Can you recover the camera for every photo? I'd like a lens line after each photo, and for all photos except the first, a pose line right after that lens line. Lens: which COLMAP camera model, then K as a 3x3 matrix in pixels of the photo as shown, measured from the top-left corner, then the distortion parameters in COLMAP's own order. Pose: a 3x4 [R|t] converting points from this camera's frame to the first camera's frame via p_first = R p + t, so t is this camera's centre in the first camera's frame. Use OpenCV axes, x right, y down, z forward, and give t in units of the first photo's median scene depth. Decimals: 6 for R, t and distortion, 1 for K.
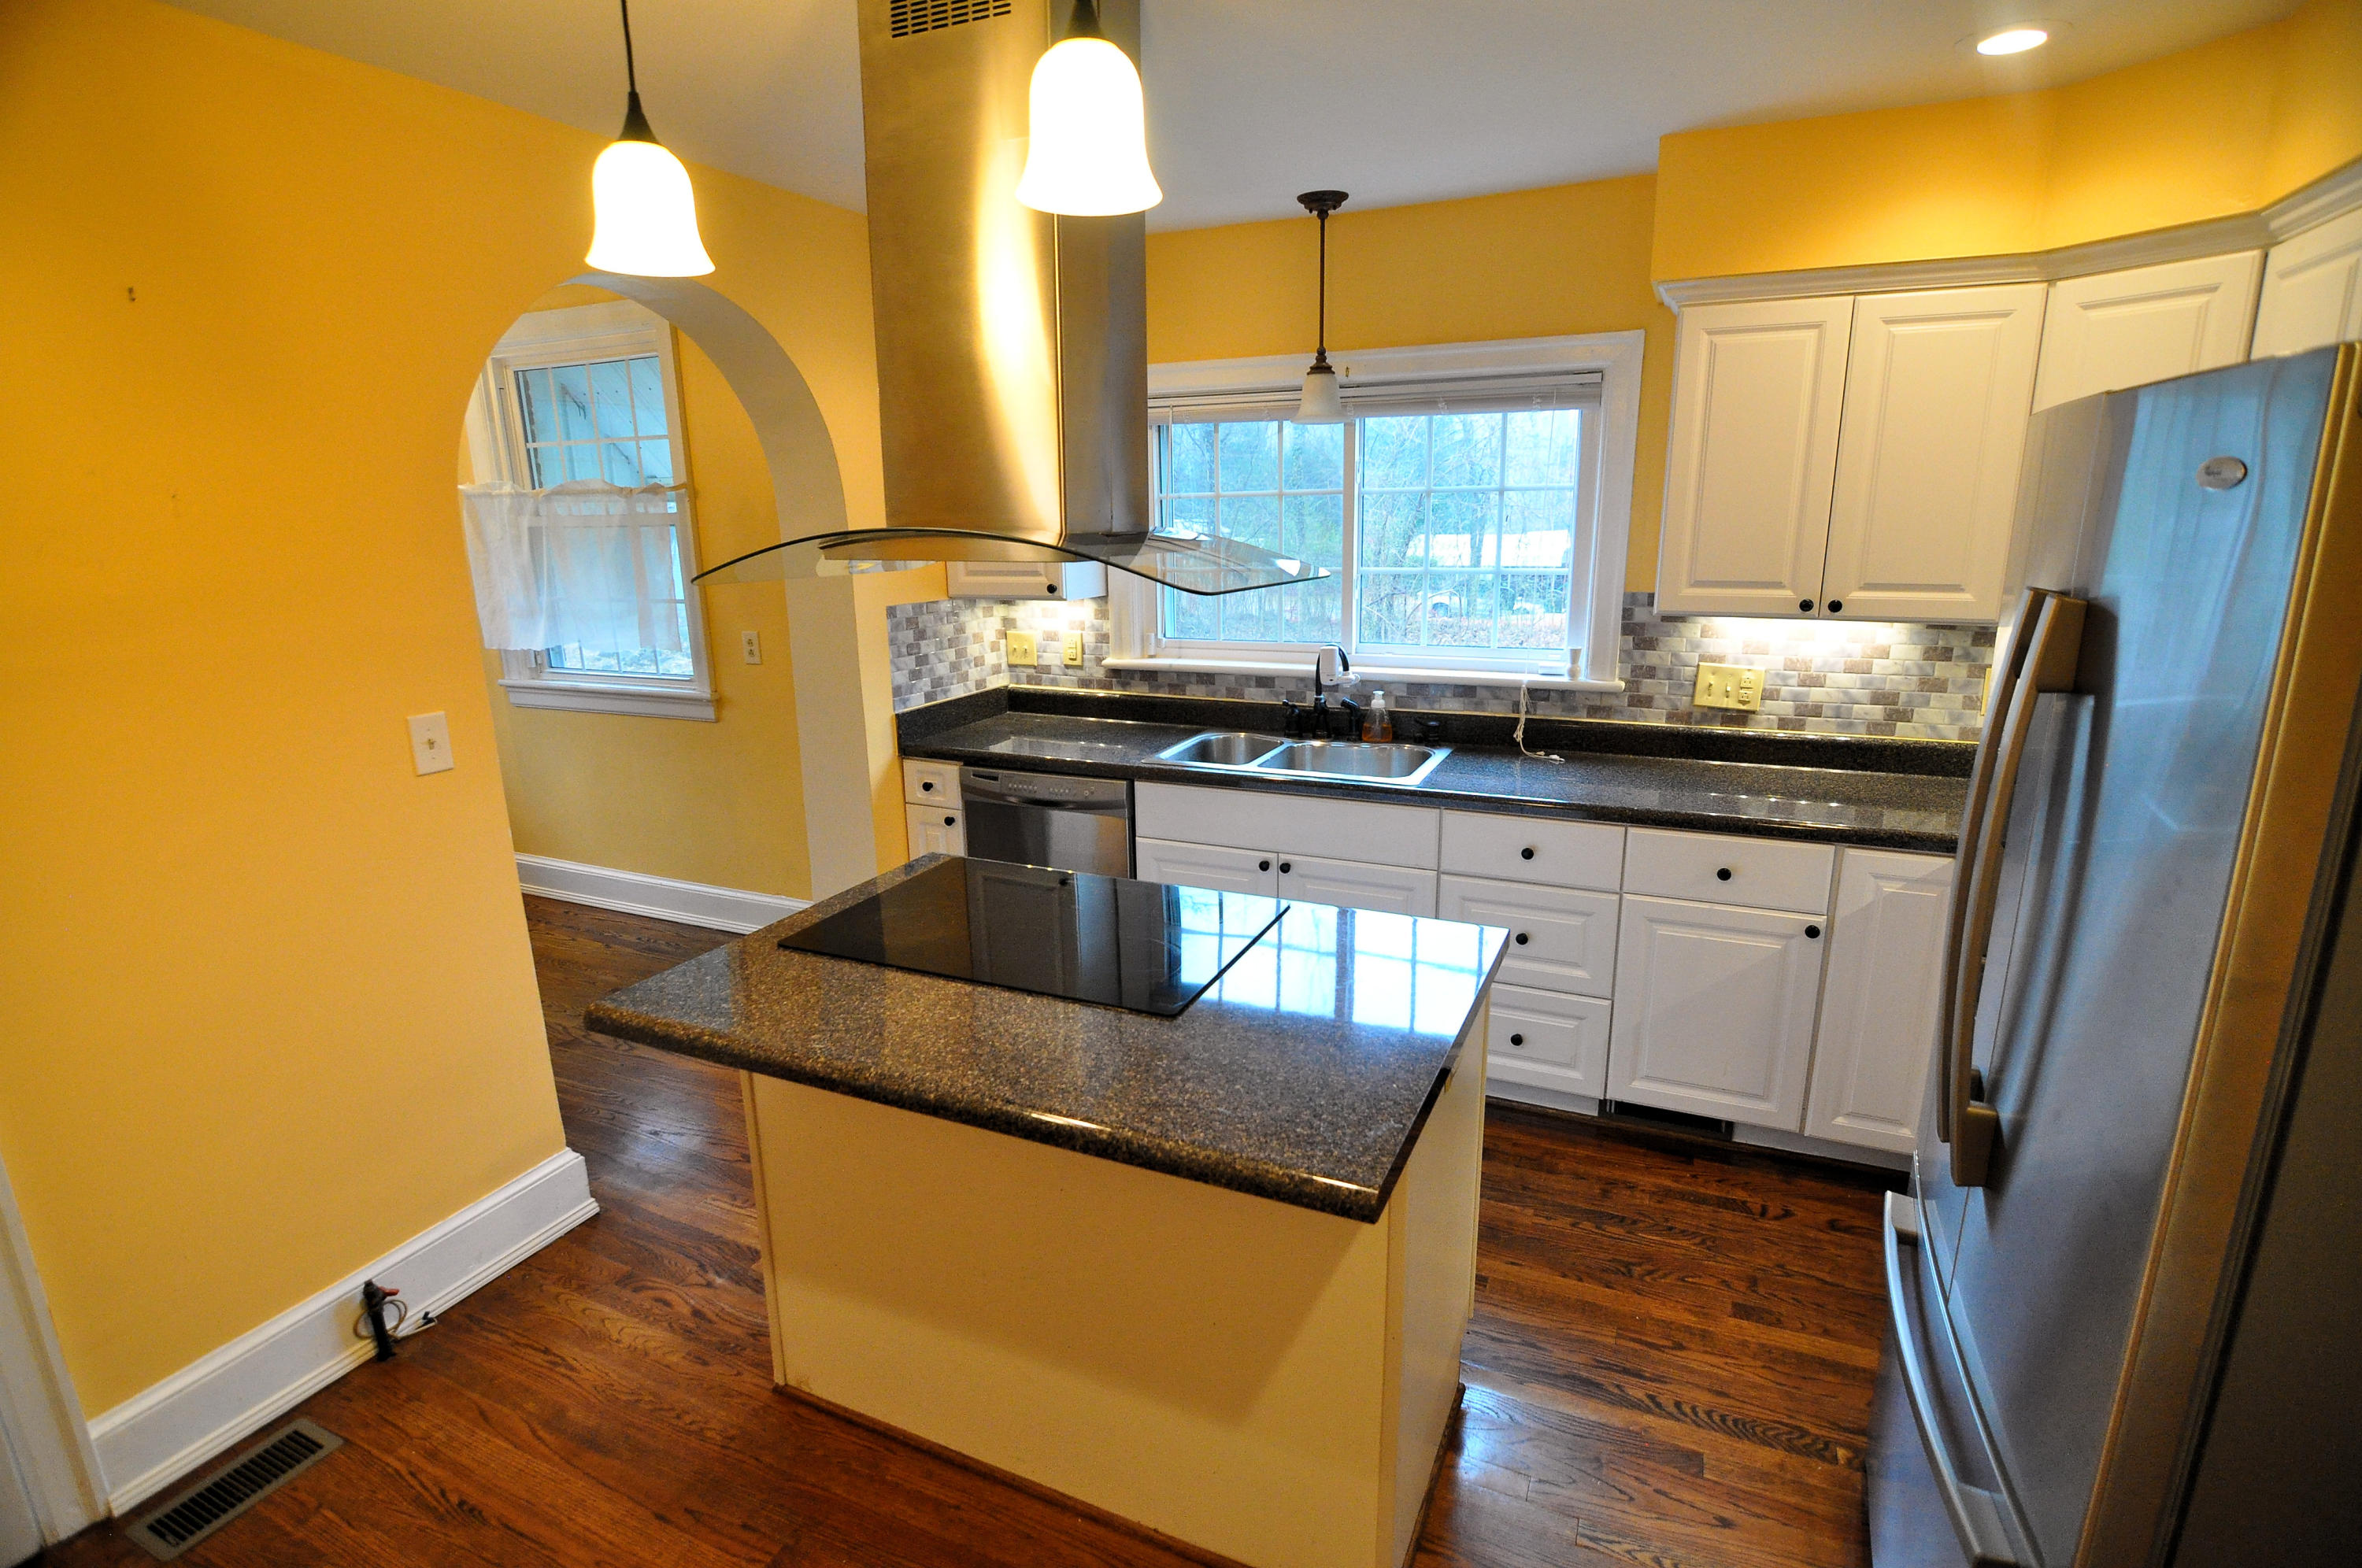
lens RADIAL K [[1136.7, 0, 1180.7], [0, 1136.7, 789.2], [0, 0, 1]] dist [-0.004118, -0.010313]
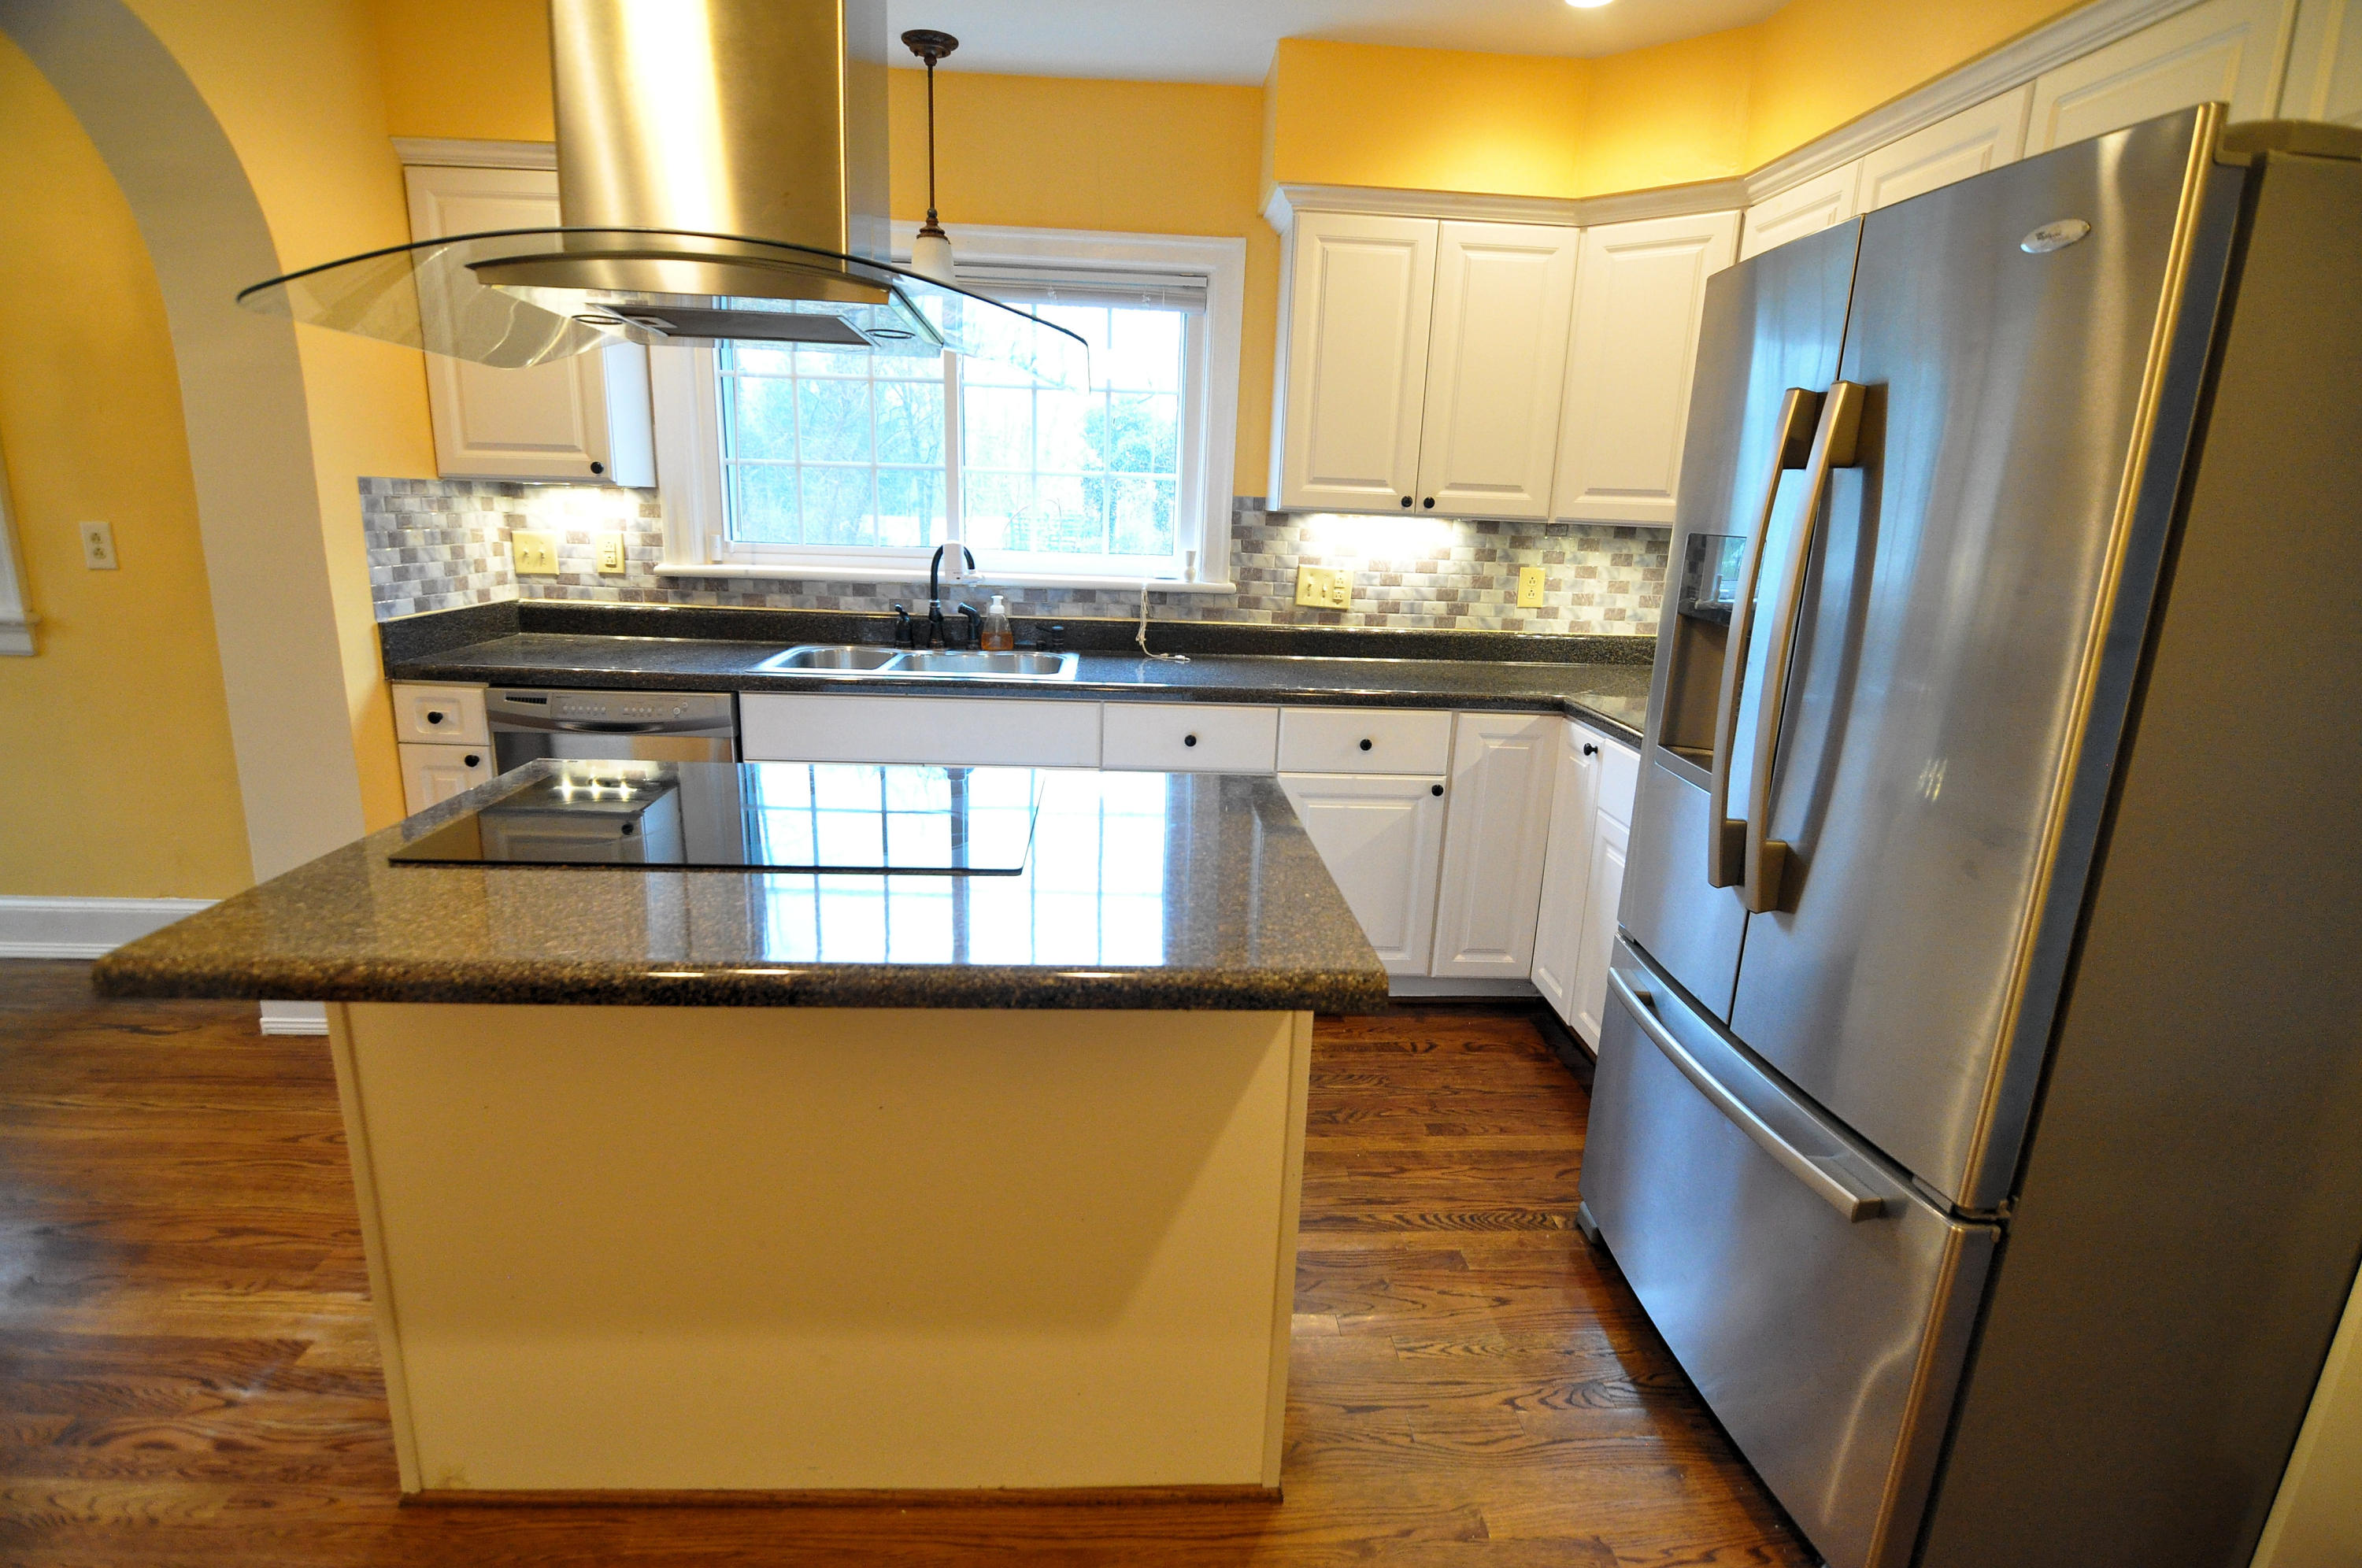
lens RADIAL K [[1136.7, 0, 1182.1], [0, 1136.7, 789.1], [0, 0, 1]] dist [-0.004118, -0.010313]
pose [[0.884381, -0.067412, 0.461872, -0.155968], [0.063107, 0.997699, 0.024782, 0.068718], [-0.462480, 0.007231, 0.886600, 0.104632]]
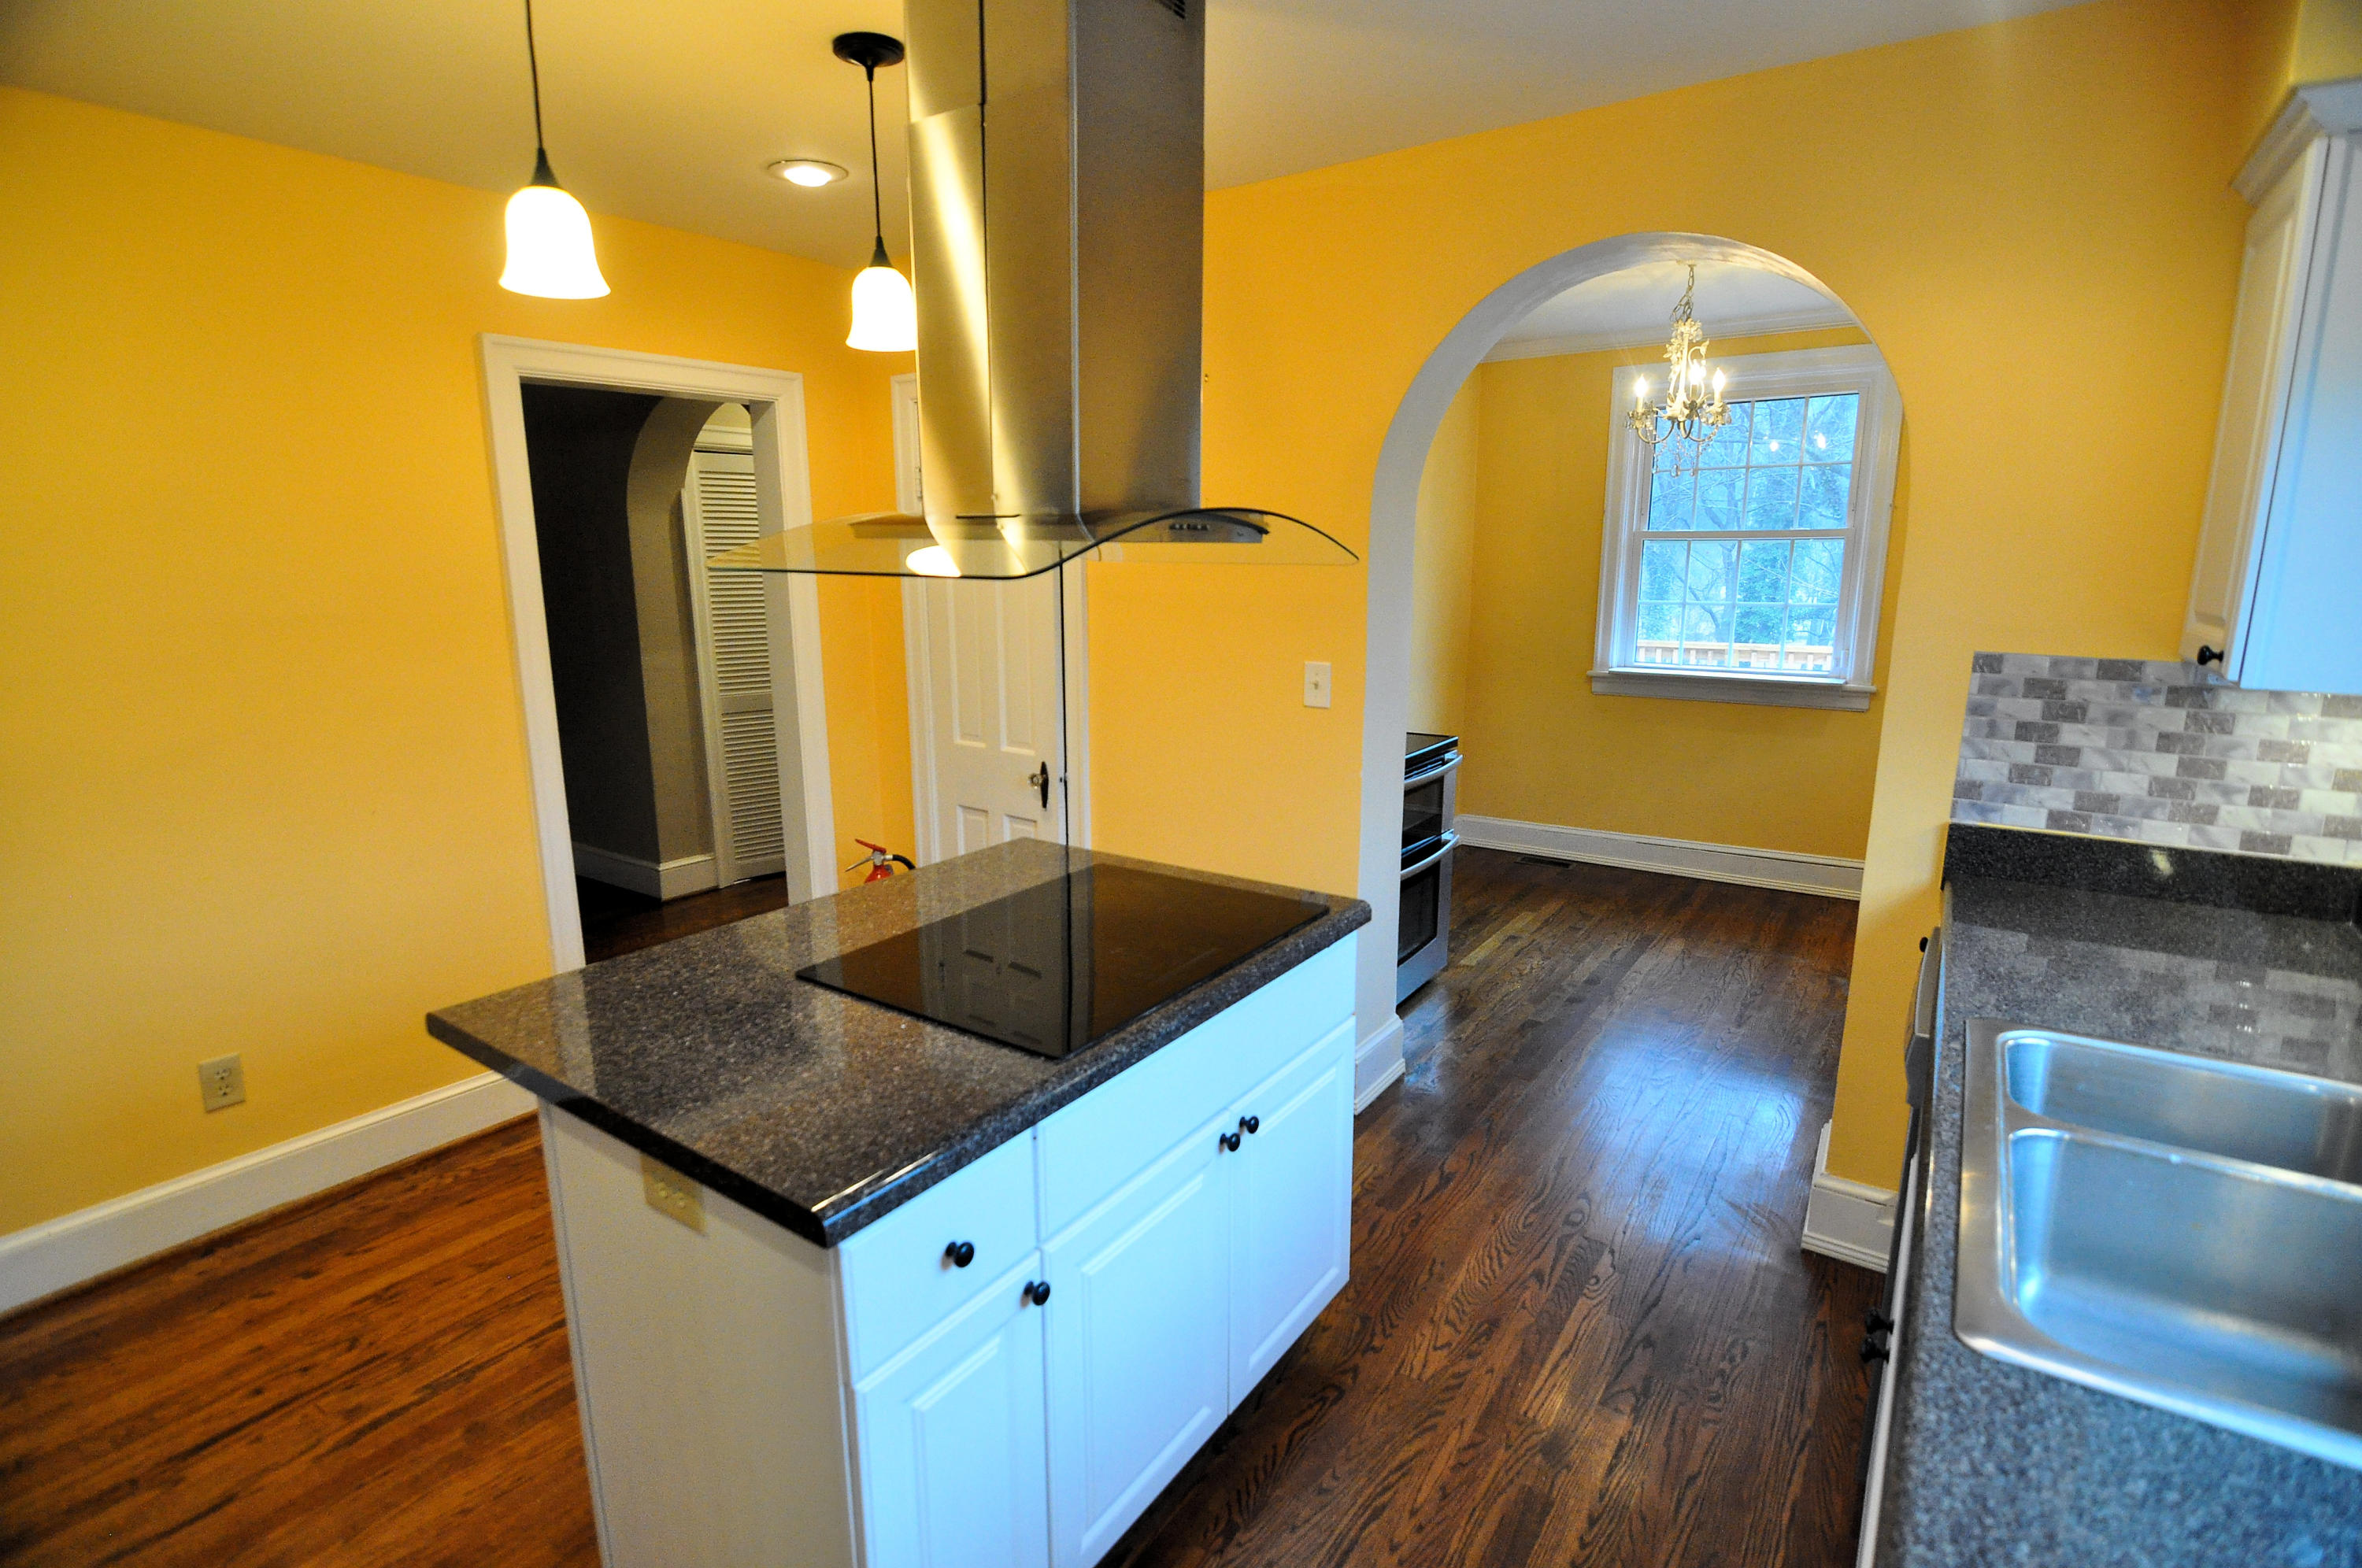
lens RADIAL K [[1136.7, 0, 1177.3], [0, 1136.7, 792.9], [0, 0, 1]] dist [-0.004118, -0.010313]
pose [[-0.180962, 0.212250, -0.960314, 0.499275], [-0.234911, 0.938844, 0.251771, -0.162622], [0.955023, 0.271150, -0.120035, 0.773747]]
